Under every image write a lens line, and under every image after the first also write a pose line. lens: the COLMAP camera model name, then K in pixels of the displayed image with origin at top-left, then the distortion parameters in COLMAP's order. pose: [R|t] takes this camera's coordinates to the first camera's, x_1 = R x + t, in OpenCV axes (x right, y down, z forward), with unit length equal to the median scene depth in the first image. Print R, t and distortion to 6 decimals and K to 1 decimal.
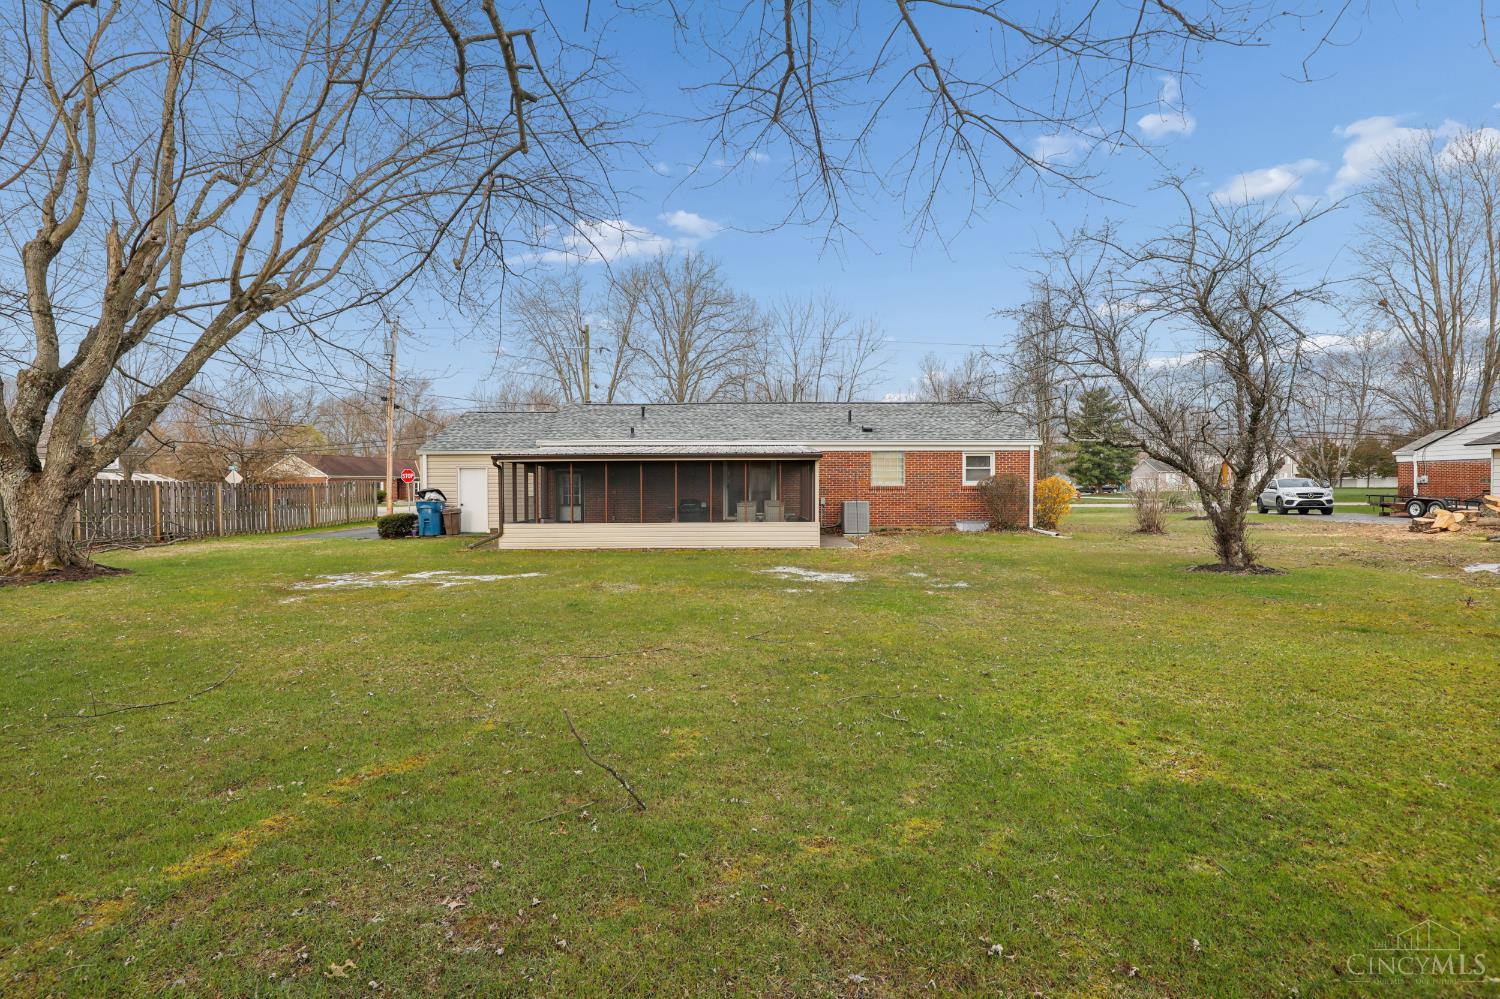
lens RADIAL K [[695.9, 0, 752.0], [0, 695.9, 486.6], [0, 0, 1]] dist [-0.029899, 0.004833]
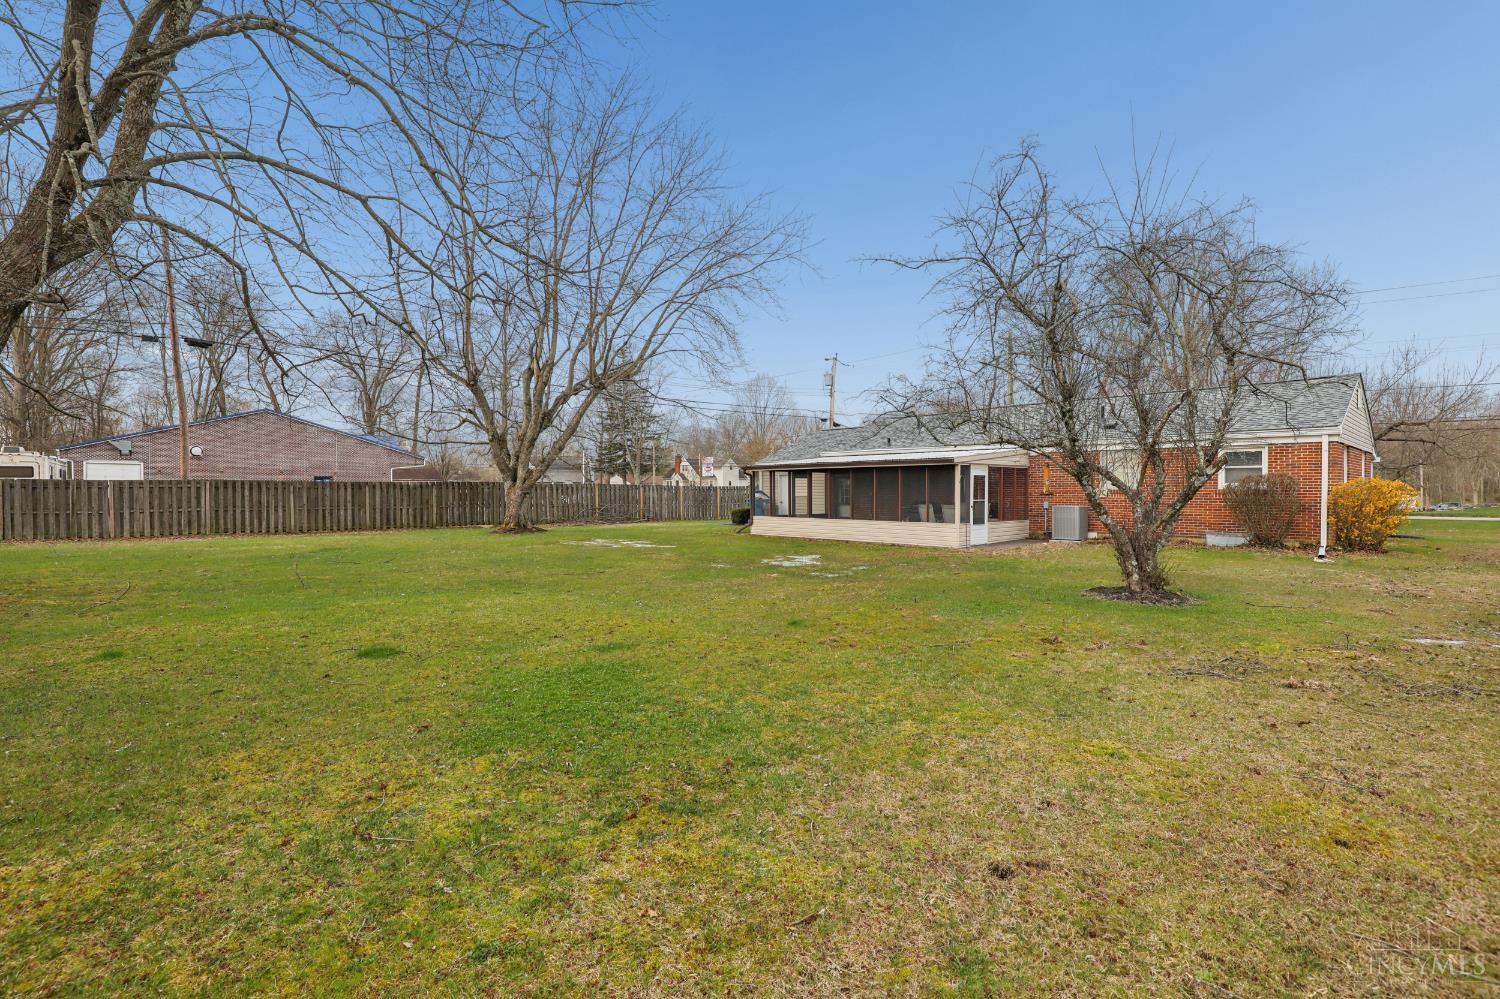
lens RADIAL K [[695.9, 0, 752.0], [0, 695.9, 486.6], [0, 0, 1]] dist [-0.029899, 0.004833]
pose [[0.648455, 0.000791, -0.761252, 0.567783], [-0.002279, 0.999997, -0.000903, -0.003257], [0.761249, 0.002320, 0.648455, 0.083178]]
